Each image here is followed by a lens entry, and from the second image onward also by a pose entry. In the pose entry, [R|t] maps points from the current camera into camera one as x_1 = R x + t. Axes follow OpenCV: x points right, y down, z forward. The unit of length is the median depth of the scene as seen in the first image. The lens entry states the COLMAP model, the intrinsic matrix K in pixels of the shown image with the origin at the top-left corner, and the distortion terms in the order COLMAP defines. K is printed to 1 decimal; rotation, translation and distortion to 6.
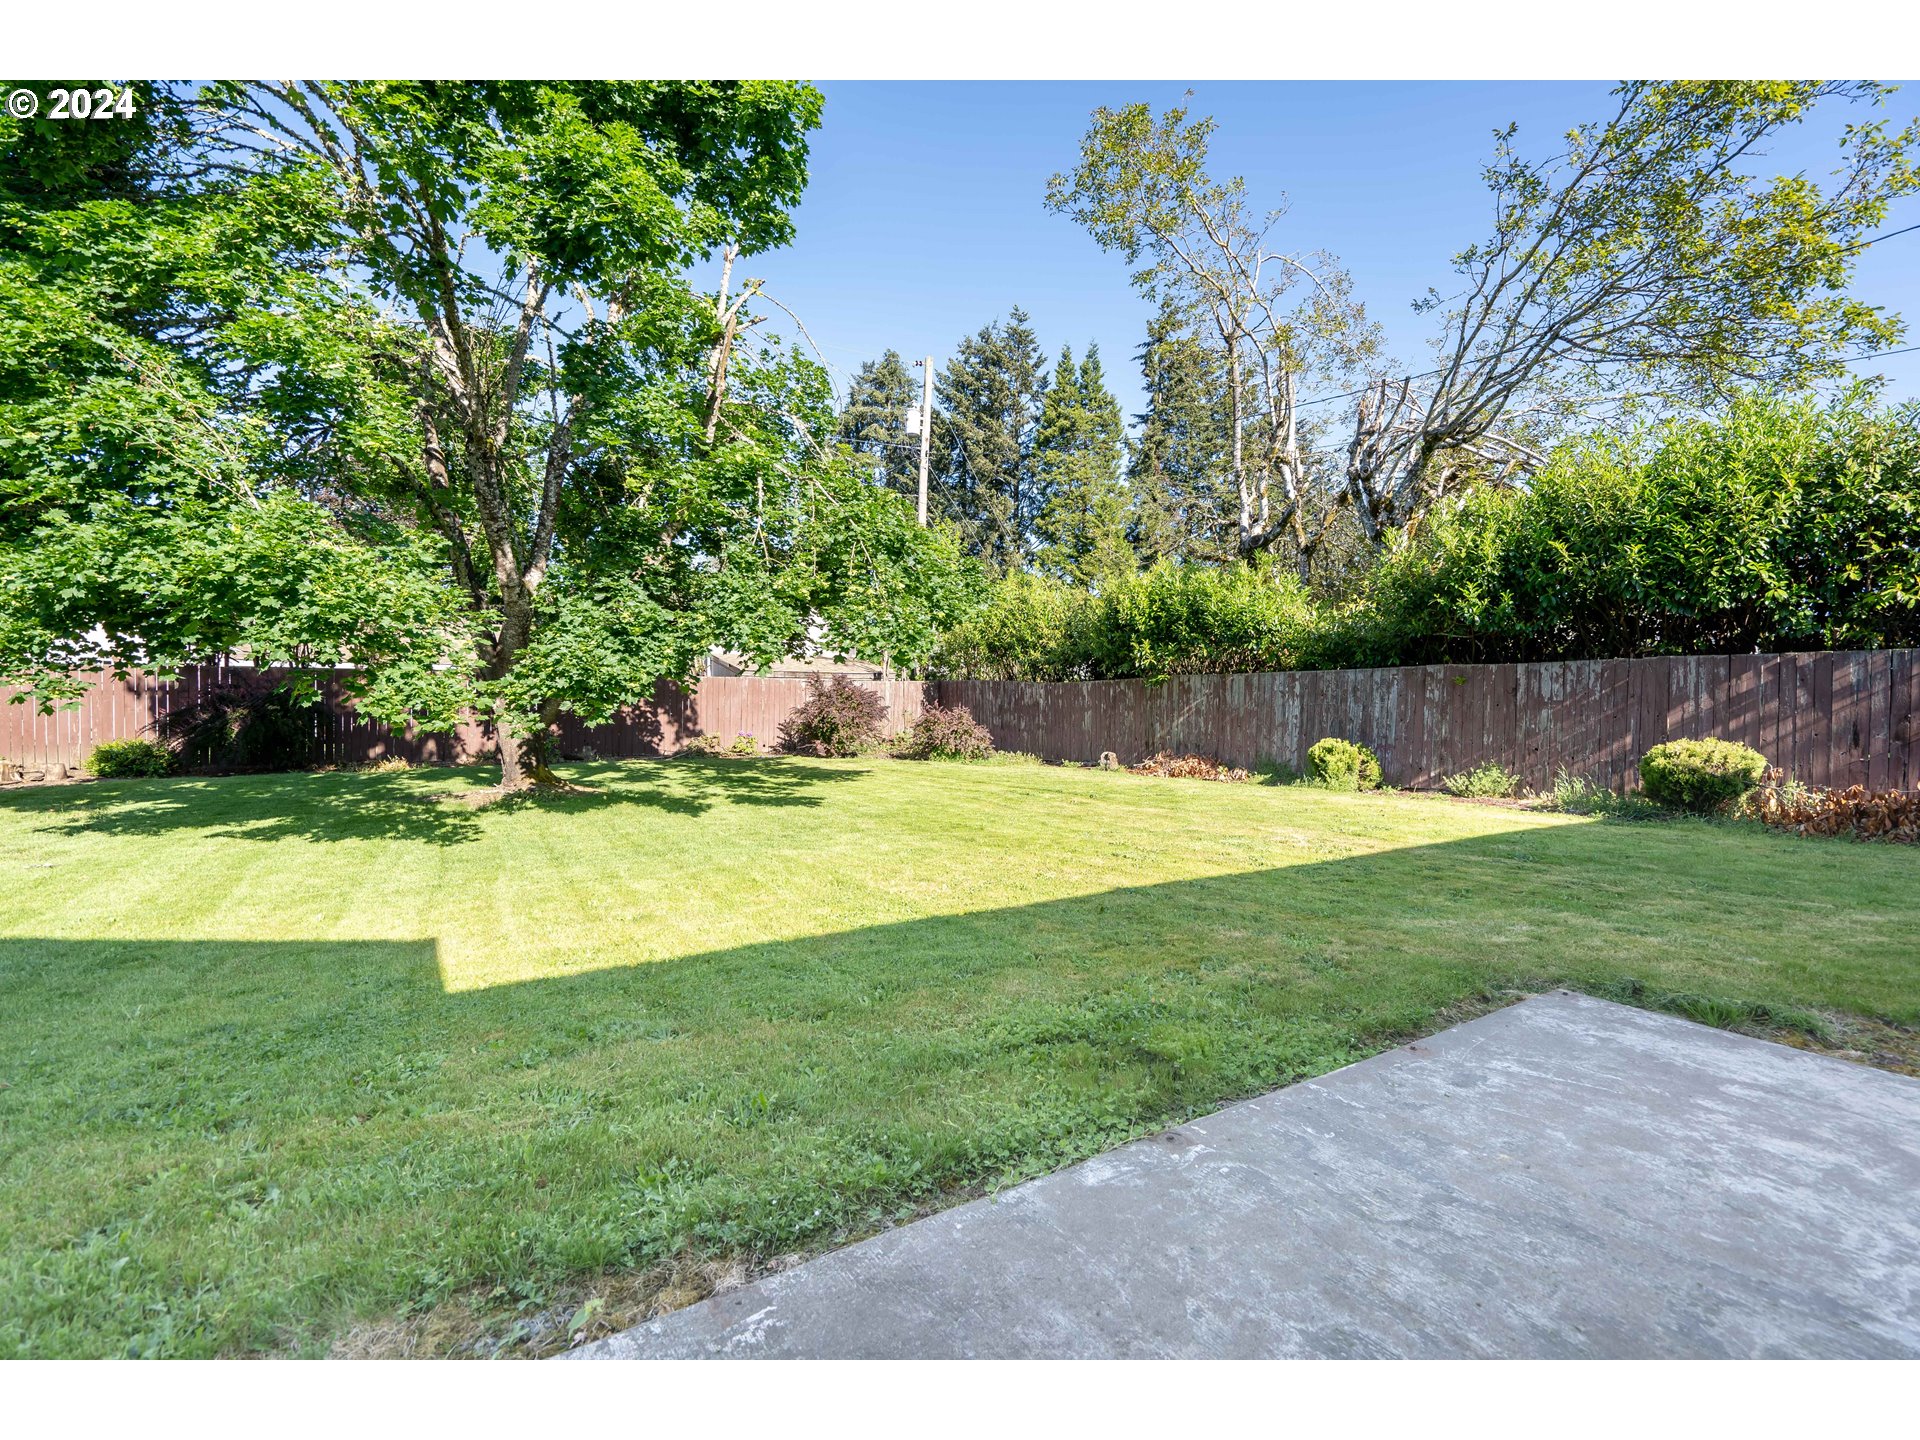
lens RADIAL K [[882.8, 0, 958.0], [0, 882.8, 720.6], [0, 0, 1]] dist [-0.000051, 0.000510]
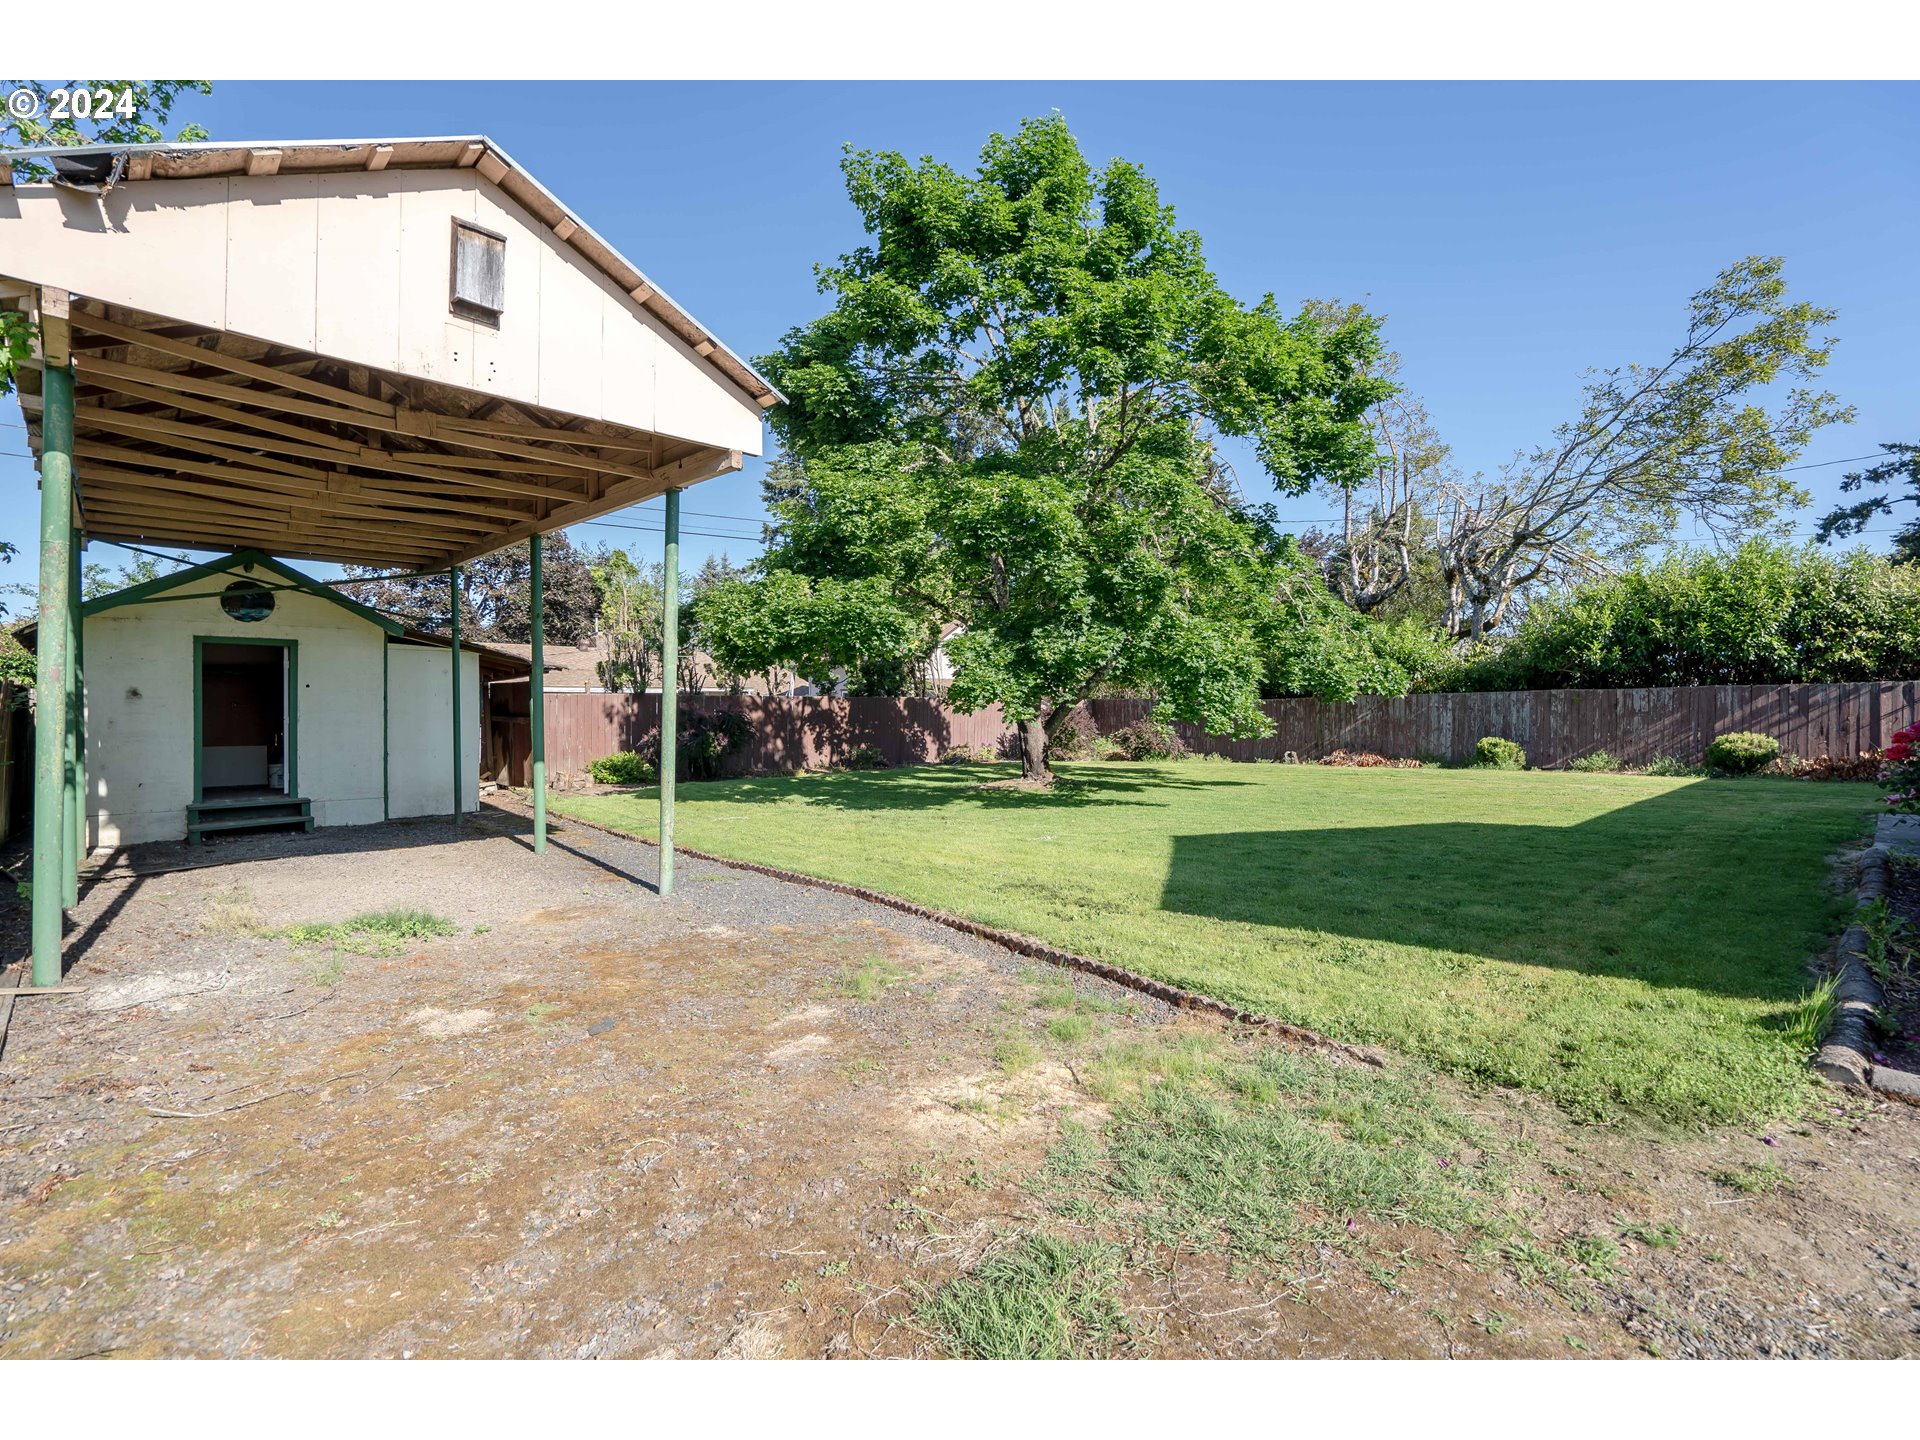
lens RADIAL K [[882.8, 0, 978.3], [0, 882.8, 720.9], [0, 0, 1]] dist [-0.000051, 0.000510]
pose [[0.984410, -0.012541, 0.175442, -0.736022], [0.014710, 0.999831, -0.011066, -0.004406], [-0.175273, 0.013474, 0.984428, -0.363435]]
